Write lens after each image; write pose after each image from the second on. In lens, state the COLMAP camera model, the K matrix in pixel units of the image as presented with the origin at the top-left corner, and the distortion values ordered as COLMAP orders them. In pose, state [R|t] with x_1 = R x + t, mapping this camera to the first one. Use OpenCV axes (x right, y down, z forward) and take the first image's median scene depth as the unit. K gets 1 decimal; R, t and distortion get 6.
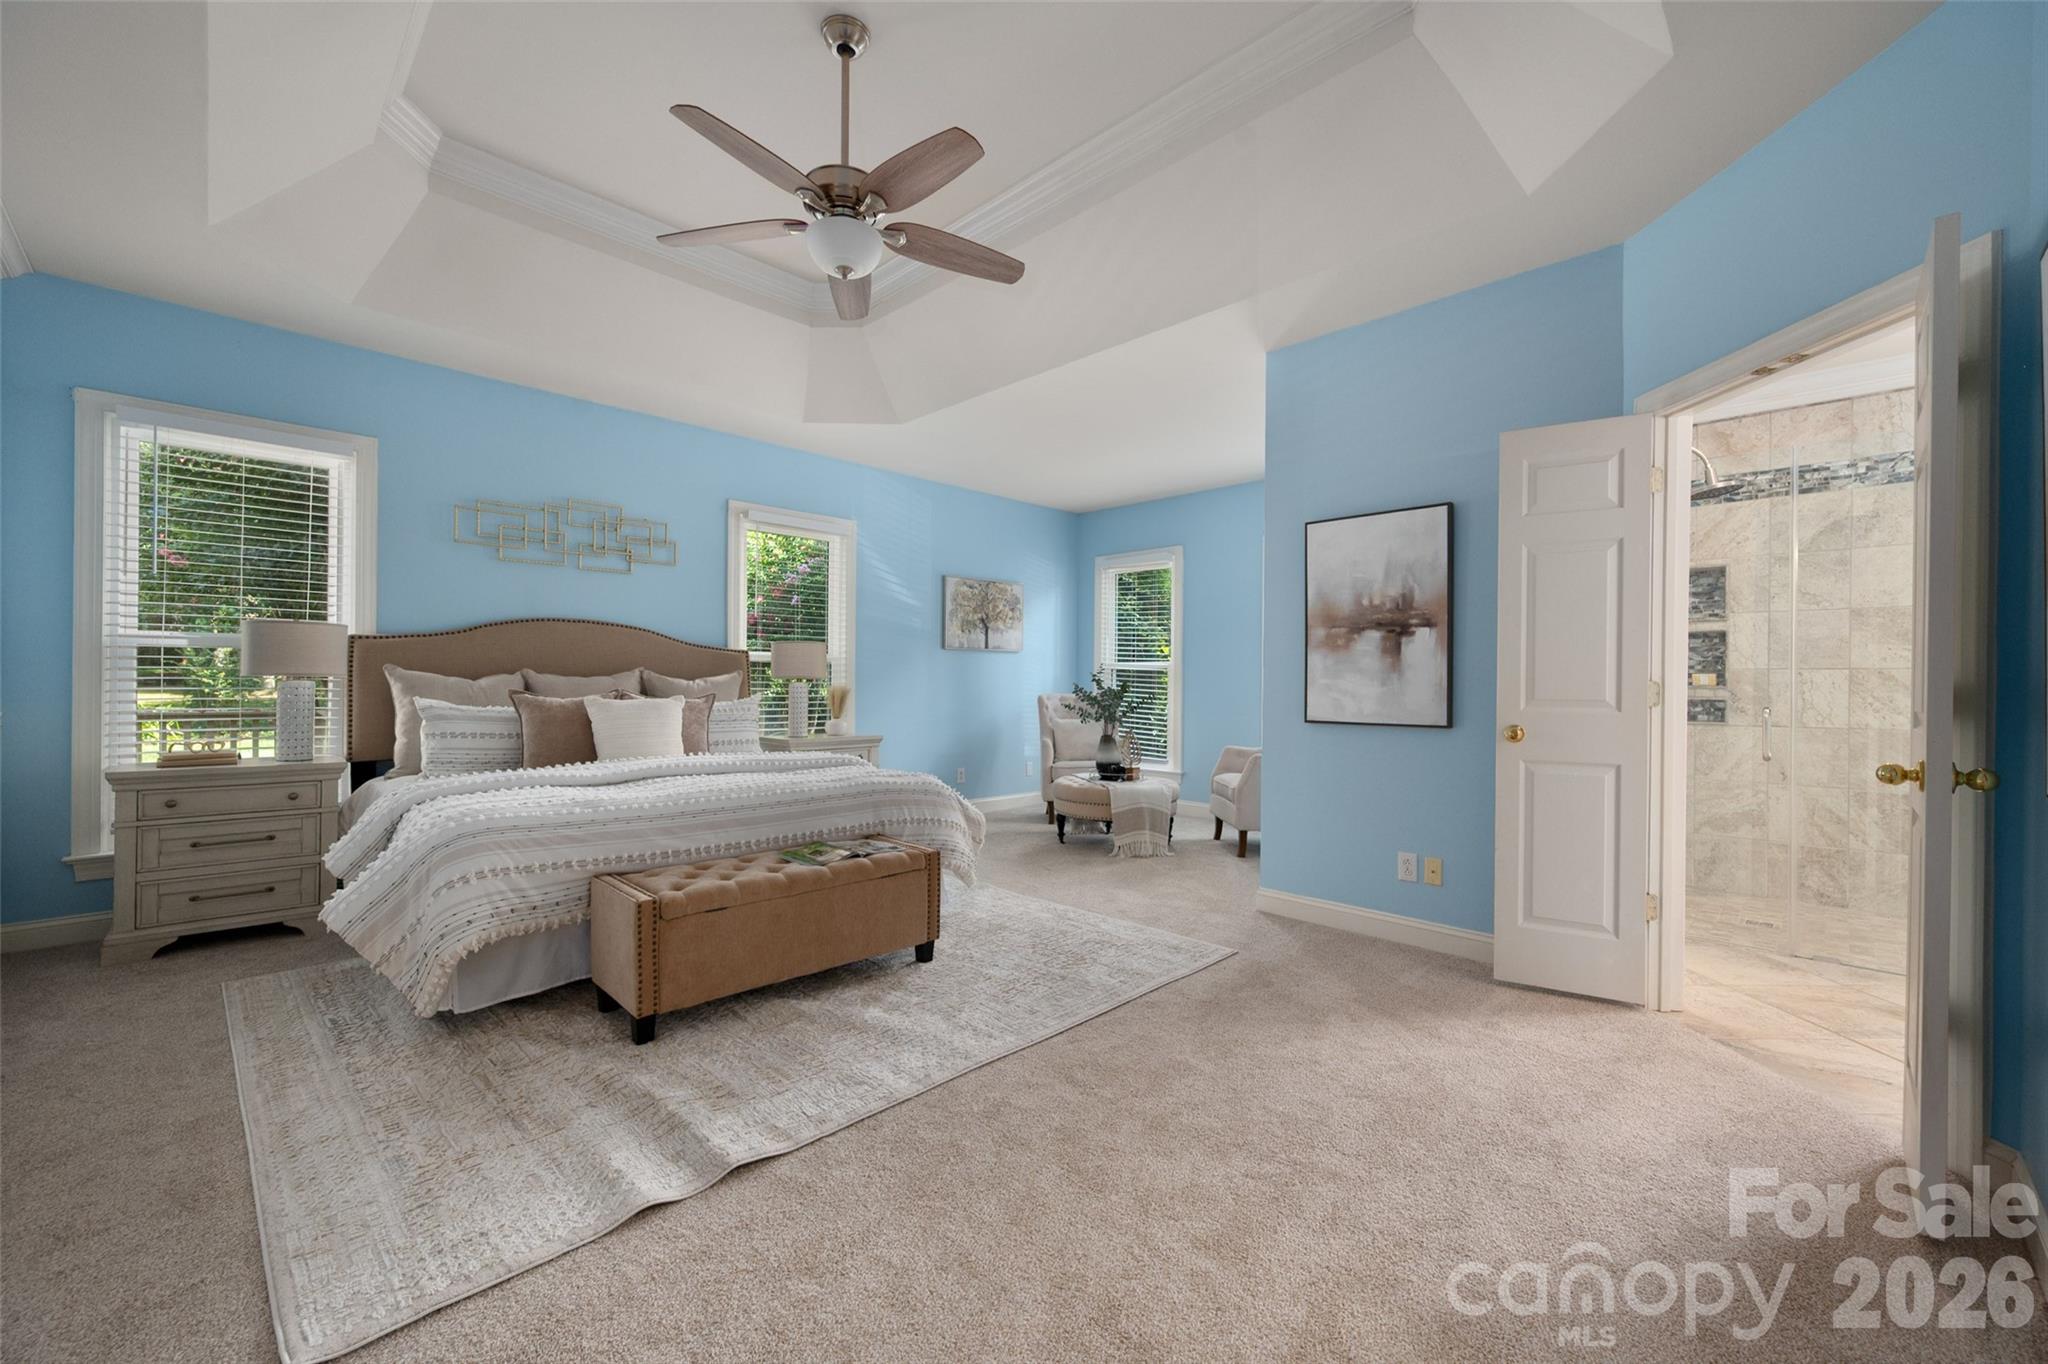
lens RADIAL K [[877.2, 0, 1027.5], [0, 877.2, 678.5], [0, 0, 1]] dist [0.015517, 0.001748]
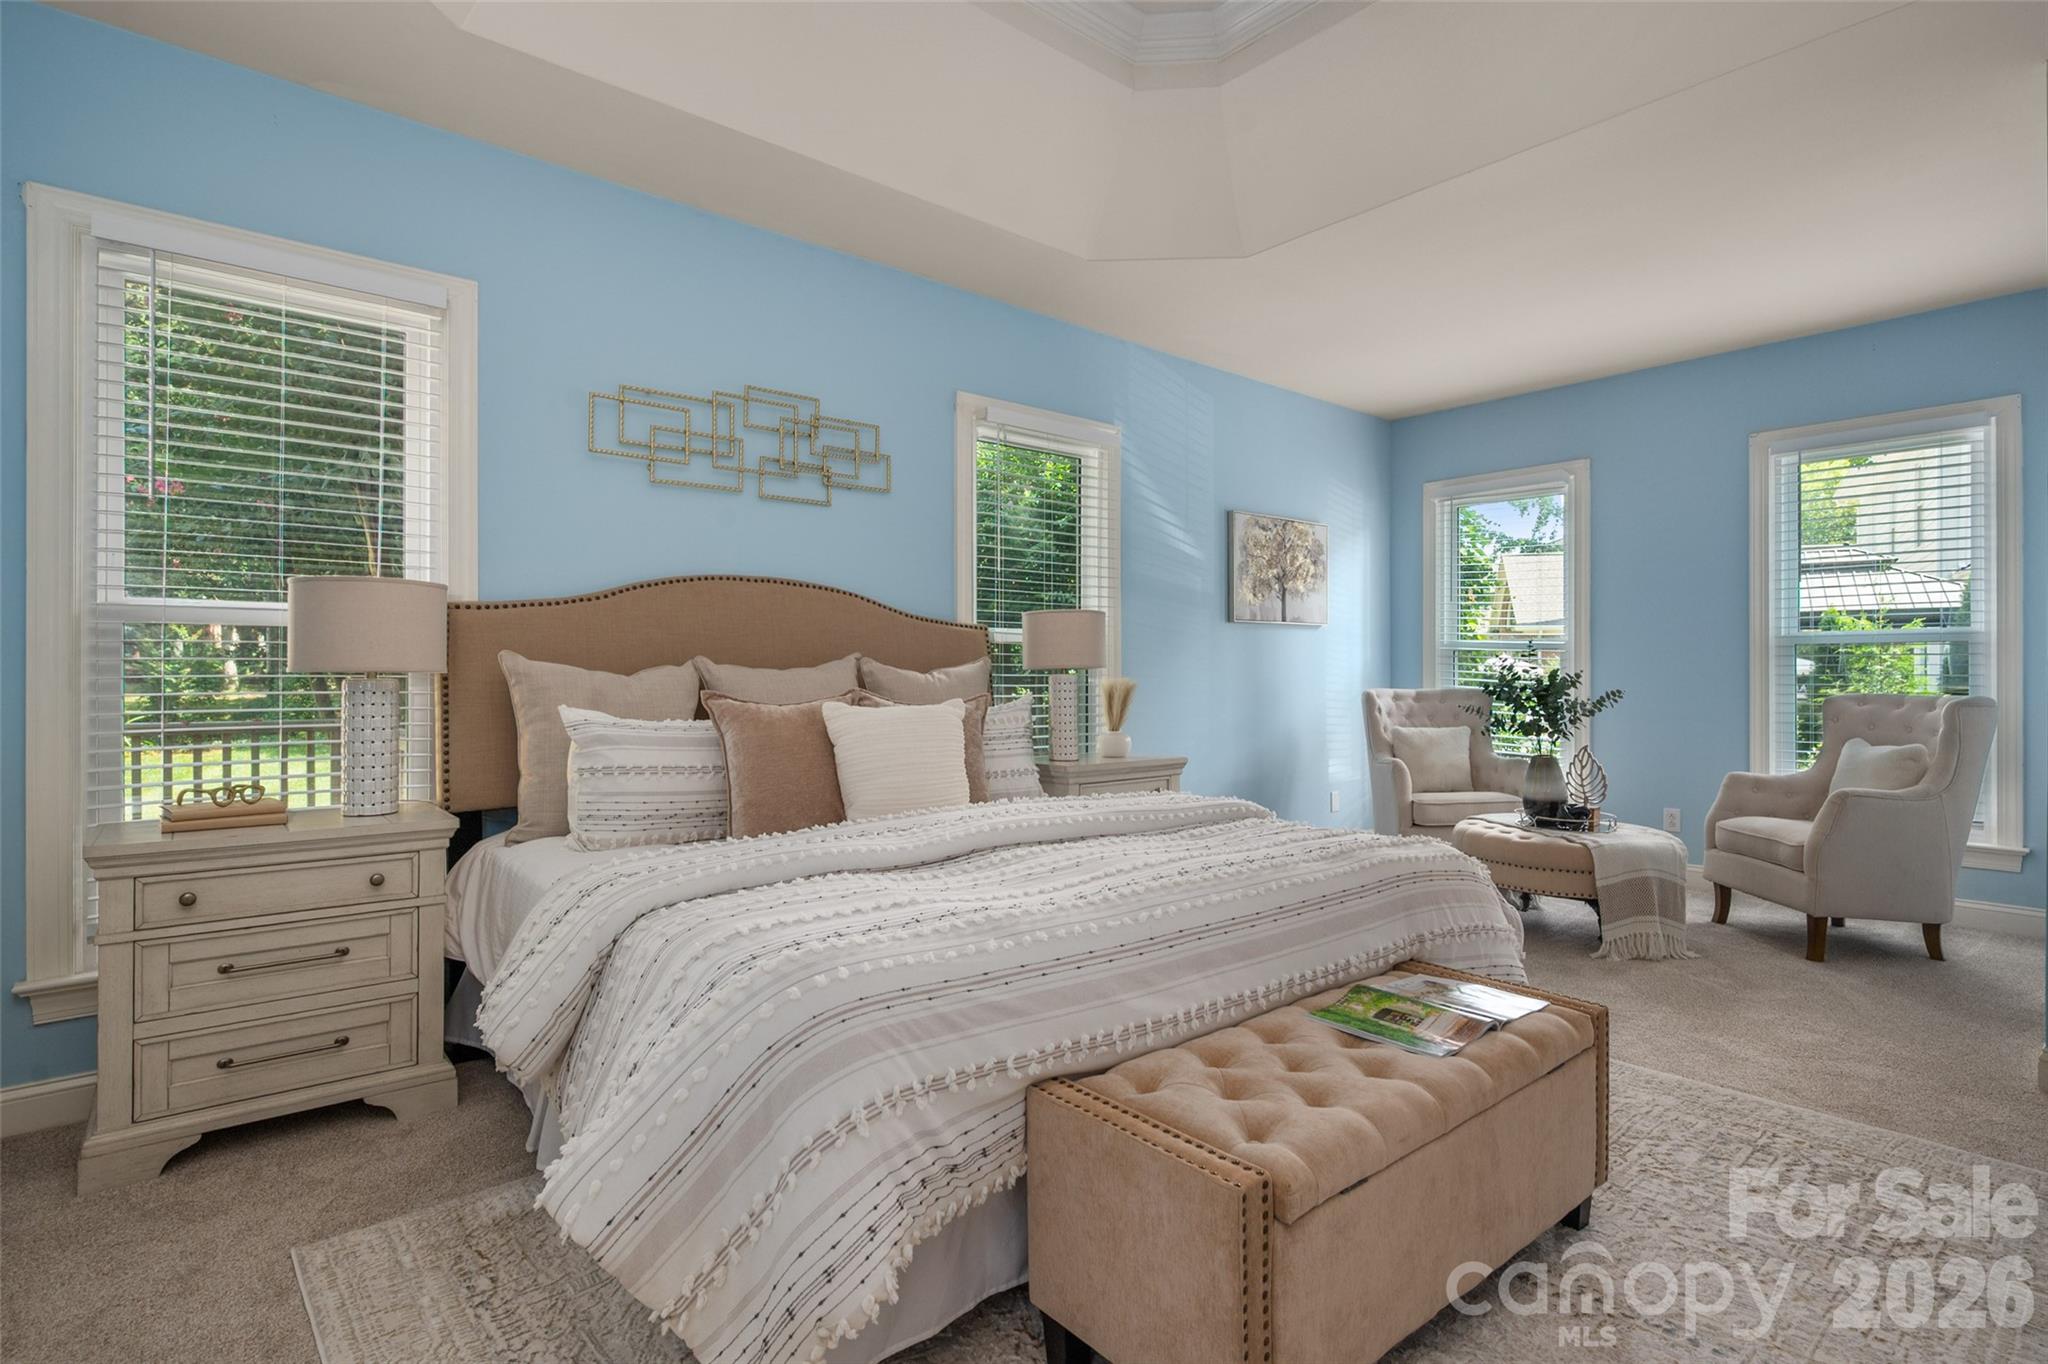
lens RADIAL K [[1078.7, 0, 1020.4], [0, 1078.7, 663.4], [0, 0, 1]] dist [0.021601, -0.004638]
pose [[0.997379, -0.009060, -0.071786, -0.321277], [0.008831, 0.999955, -0.003509, -0.002133], [0.071814, 0.002866, 0.997414, 0.290490]]
